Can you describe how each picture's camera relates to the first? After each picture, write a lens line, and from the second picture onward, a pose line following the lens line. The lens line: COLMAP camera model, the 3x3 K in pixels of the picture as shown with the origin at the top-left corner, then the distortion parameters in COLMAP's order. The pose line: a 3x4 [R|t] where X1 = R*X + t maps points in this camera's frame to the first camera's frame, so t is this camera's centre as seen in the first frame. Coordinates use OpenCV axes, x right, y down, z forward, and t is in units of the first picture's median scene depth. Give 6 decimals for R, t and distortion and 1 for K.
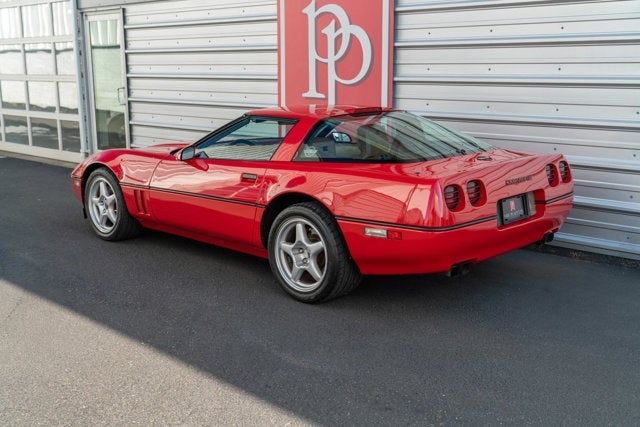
lens RADIAL K [[763.0, 0, 320.0], [0, 763.0, 213.5], [0, 0, 1]] dist [0.010718, 0.009156]
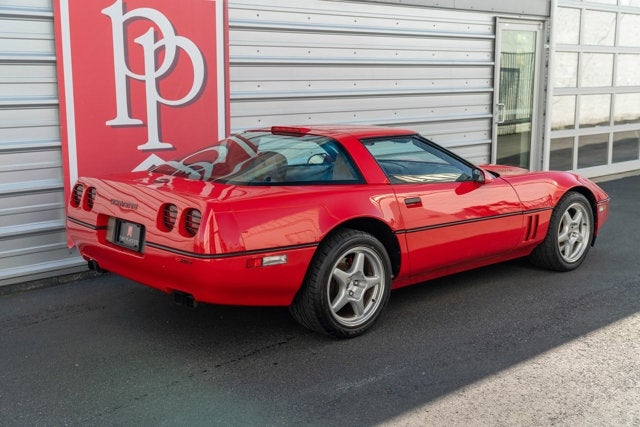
lens RADIAL K [[787.6, 0, 320.0], [0, 787.6, 213.5], [0, 0, 1]] dist [-0.000353, 0.006292]
pose [[0.043002, -0.163874, 0.985544, -0.824476], [0.200836, 0.967737, 0.152150, -0.151558], [-0.978681, 0.191390, 0.074527, 0.788748]]
